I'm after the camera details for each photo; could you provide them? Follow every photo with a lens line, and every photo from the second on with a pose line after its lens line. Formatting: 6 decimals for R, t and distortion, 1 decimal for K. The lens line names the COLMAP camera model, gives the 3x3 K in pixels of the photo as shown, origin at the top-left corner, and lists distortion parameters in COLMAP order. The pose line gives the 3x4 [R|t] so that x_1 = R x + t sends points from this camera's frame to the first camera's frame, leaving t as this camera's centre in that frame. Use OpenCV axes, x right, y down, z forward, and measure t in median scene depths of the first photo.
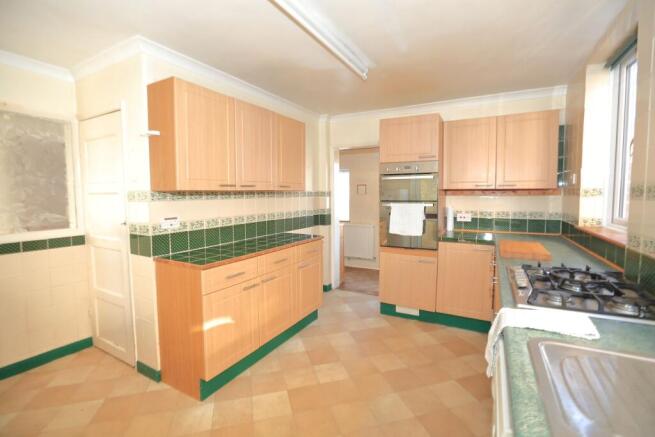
lens RADIAL K [[297.4, 0, 326.3], [0, 297.4, 212.7], [0, 0, 1]] dist [-0.050446, 0.014395]
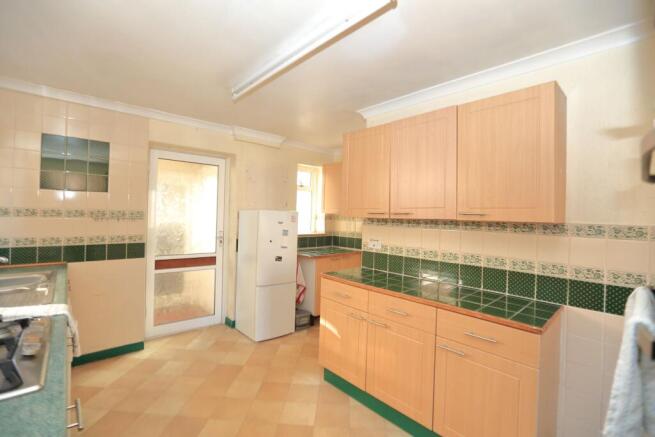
lens RADIAL K [[284.9, 0, 327.5], [0, 284.9, 218.5], [0, 0, 1]] dist [-0.064610, 0.011397]
pose [[-0.303219, -0.000498, -0.952921, 0.628932], [-0.099484, 0.994552, 0.031136, -0.083737], [0.947714, 0.104241, -0.301617, 1.111551]]
